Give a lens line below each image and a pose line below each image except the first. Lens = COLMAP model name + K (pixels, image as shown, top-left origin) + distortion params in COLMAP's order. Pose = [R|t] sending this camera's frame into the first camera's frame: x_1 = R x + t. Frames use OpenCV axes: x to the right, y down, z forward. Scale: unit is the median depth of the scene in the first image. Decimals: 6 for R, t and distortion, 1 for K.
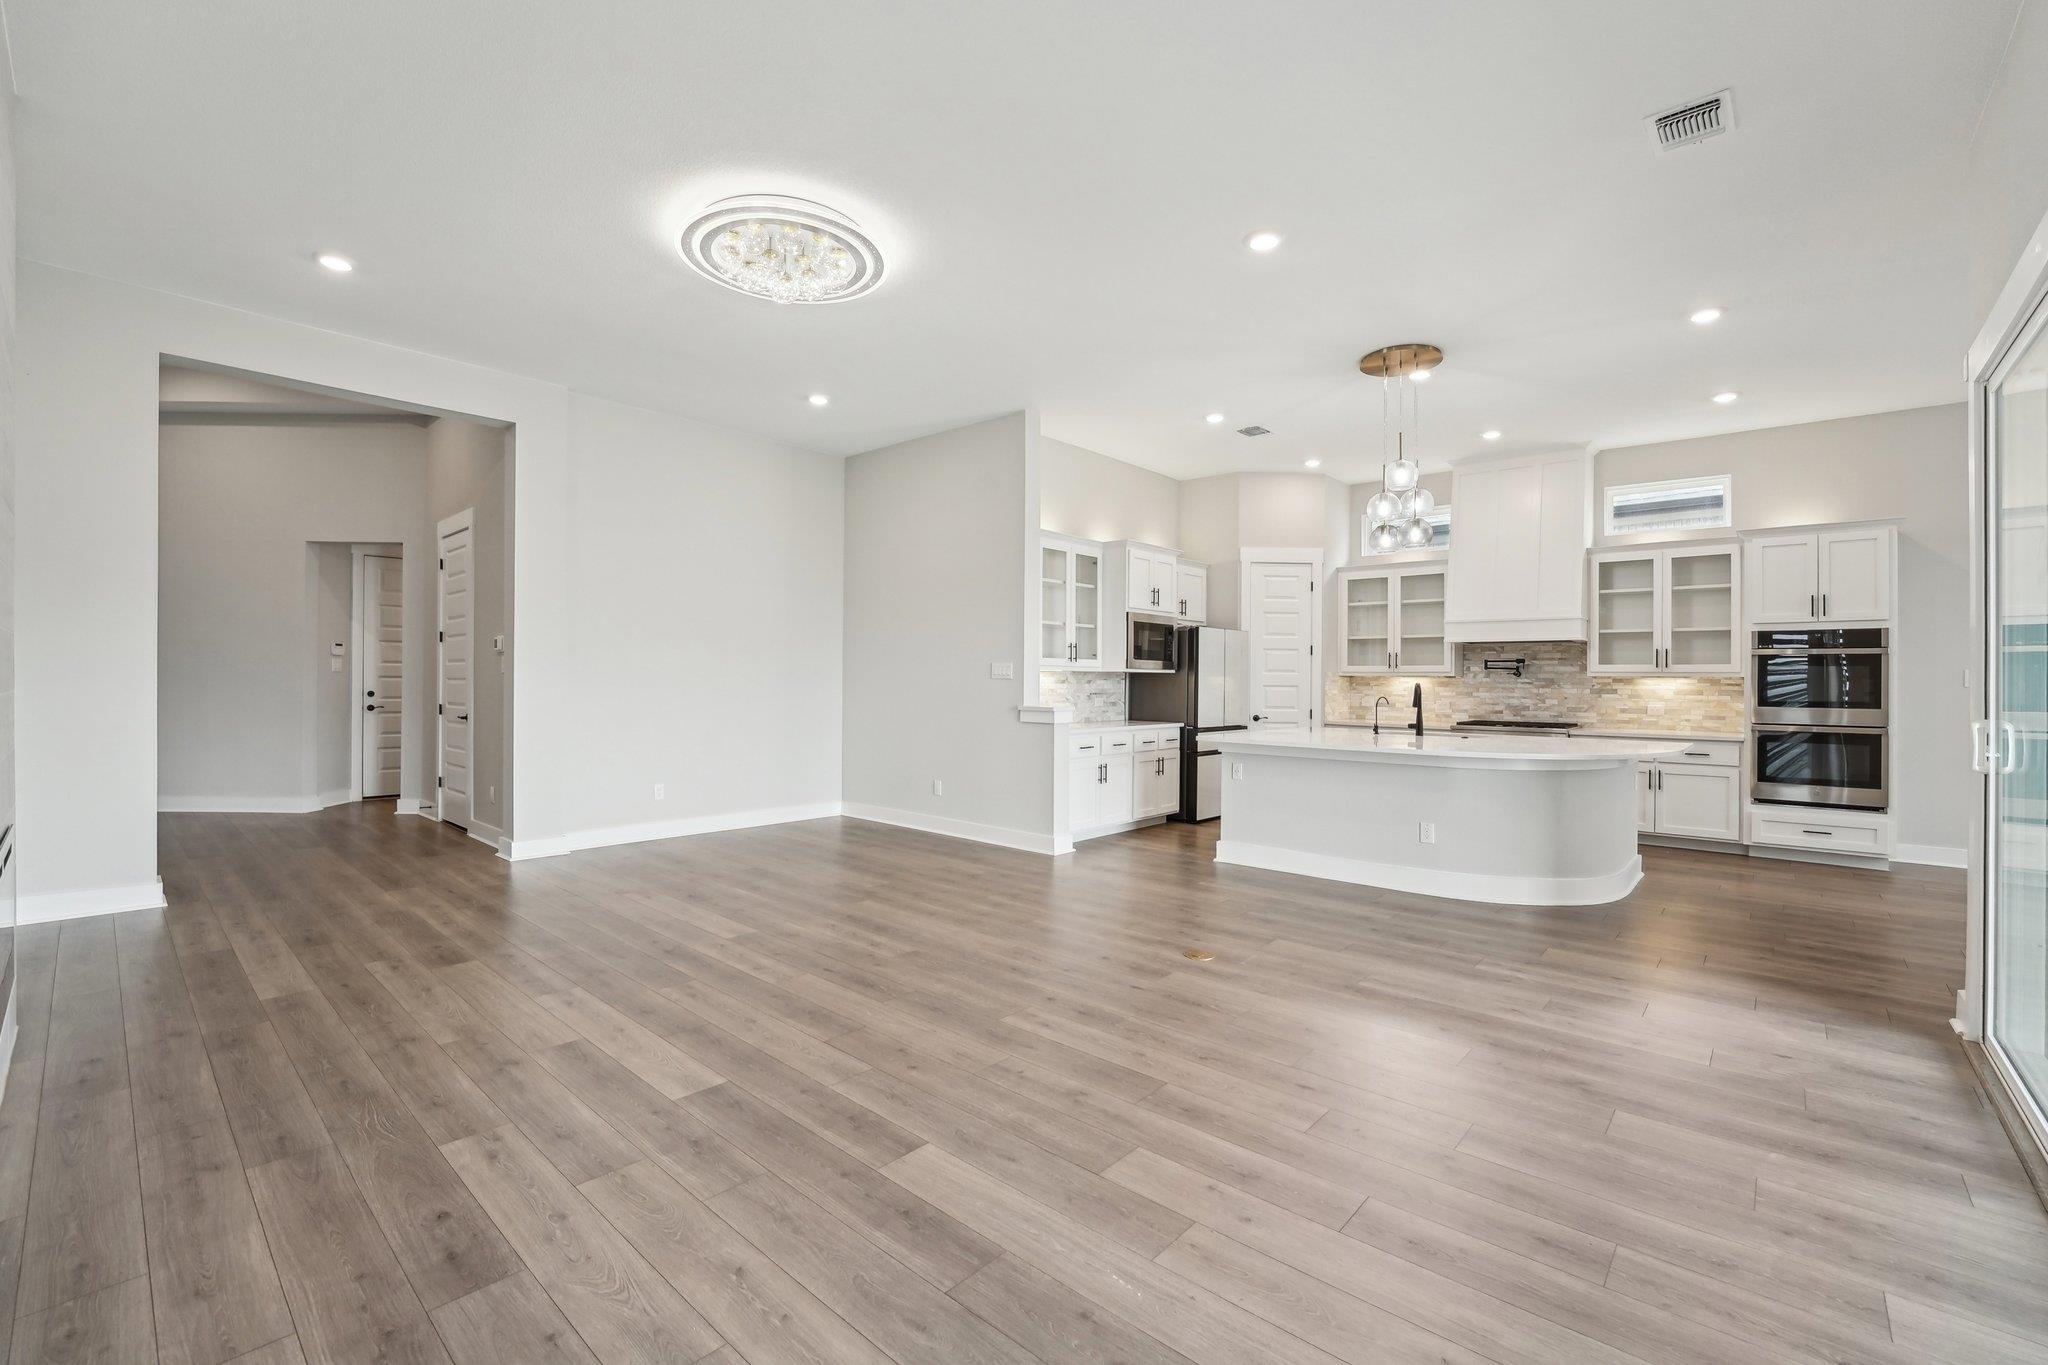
lens RADIAL K [[835.2, 0, 1010.6], [0, 835.2, 683.6], [0, 0, 1]] dist [-0.027349, 0.000389]
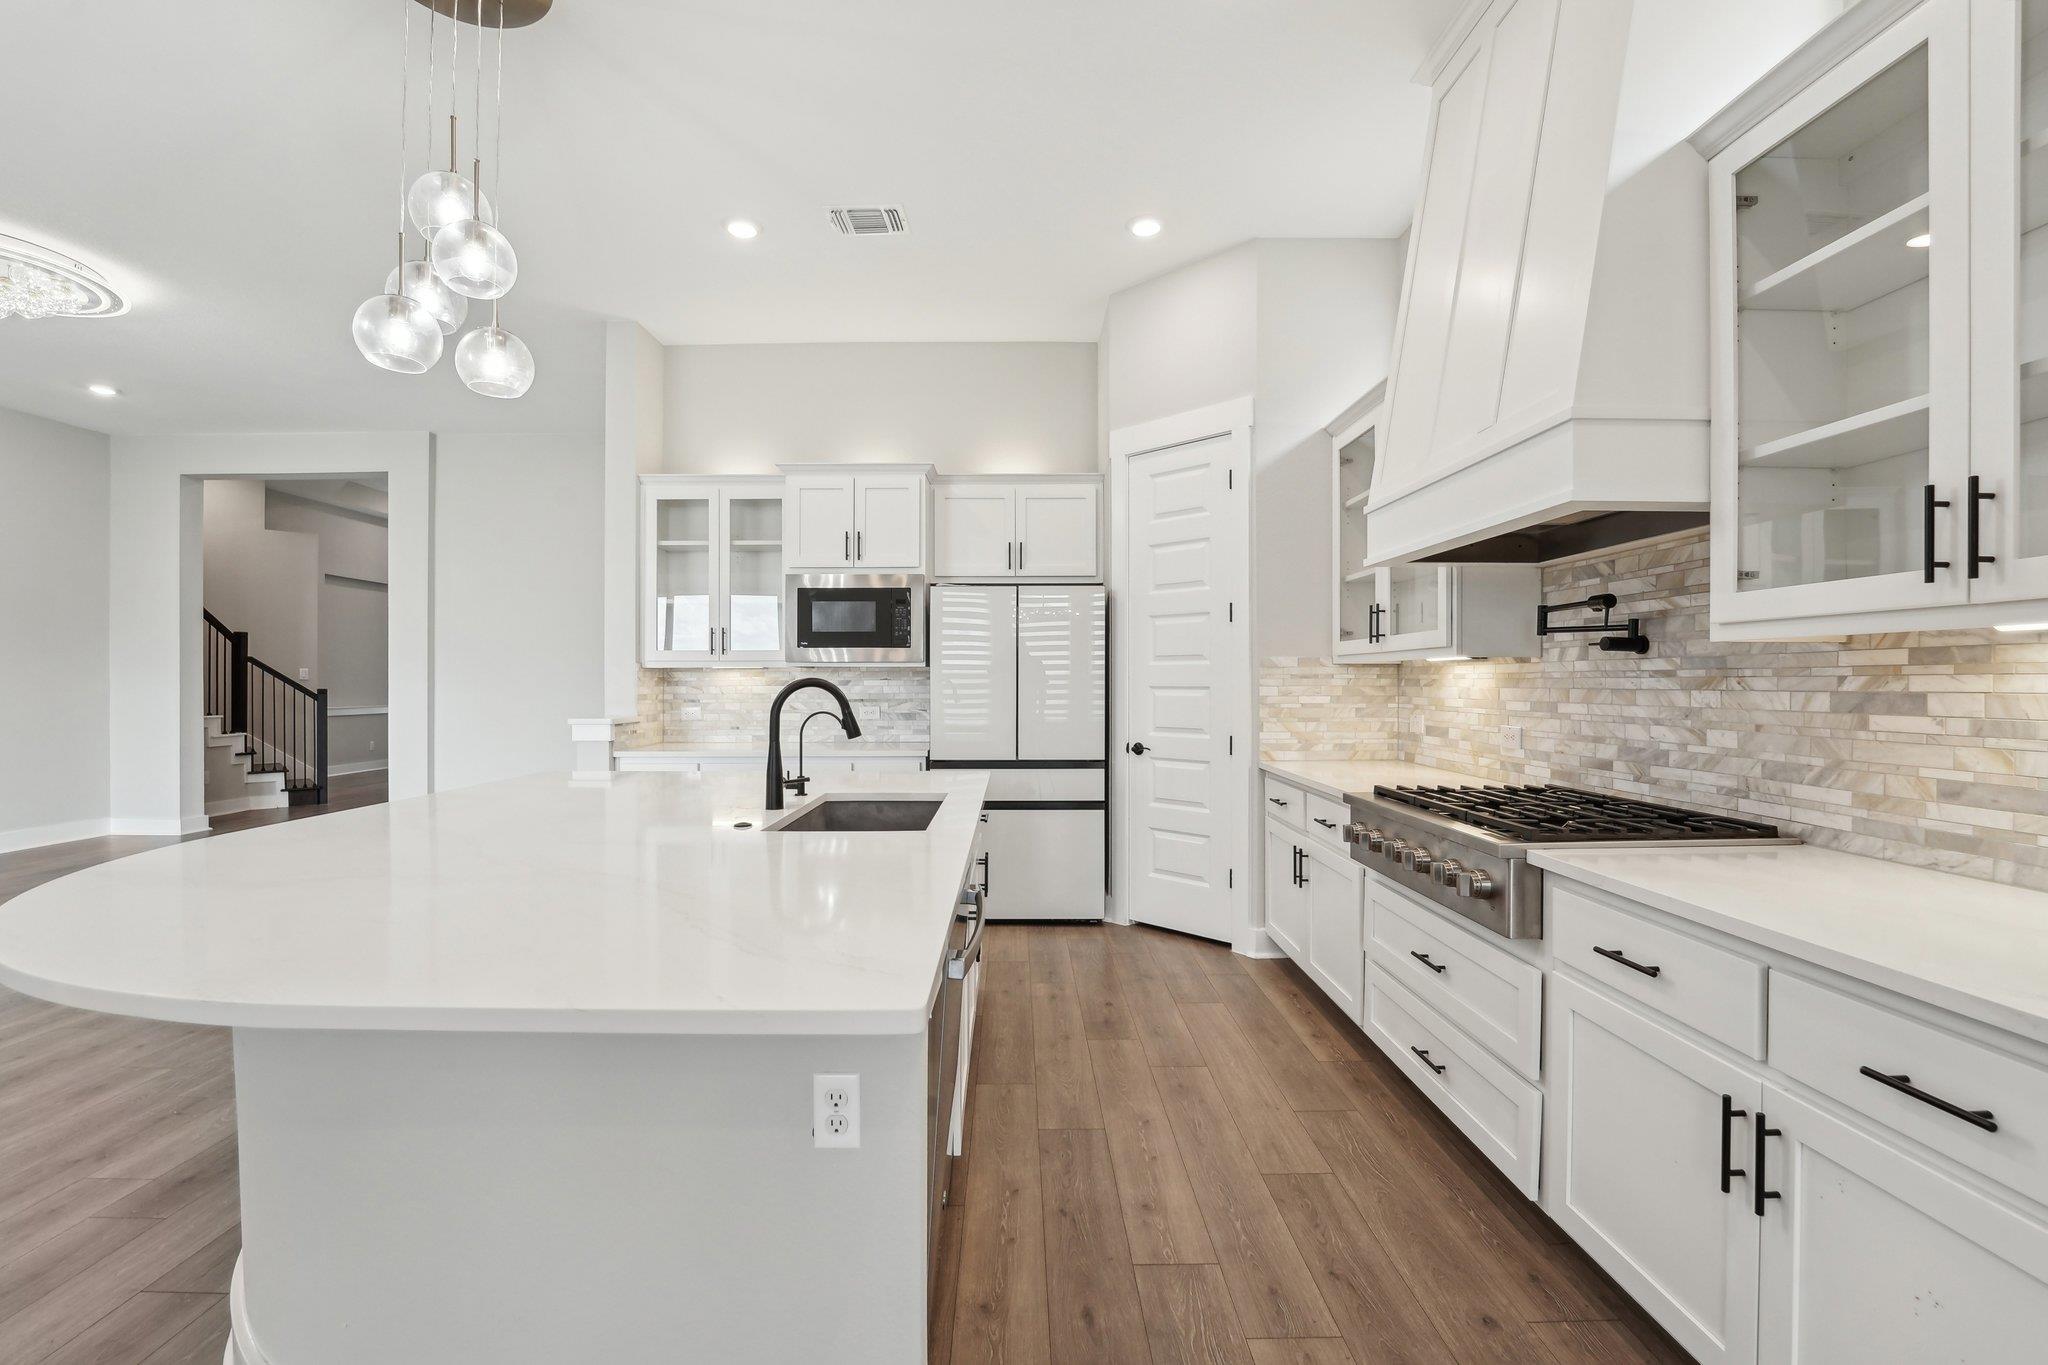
lens RADIAL K [[835.2, 0, 1023.8], [0, 835.2, 688.1], [0, 0, 1]] dist [-0.027349, 0.000389]
pose [[0.693001, -0.004285, -0.720924, 0.689265], [0.002743, 0.999991, -0.003307, 0.005141], [0.720931, 0.000314, 0.693007, 0.637917]]
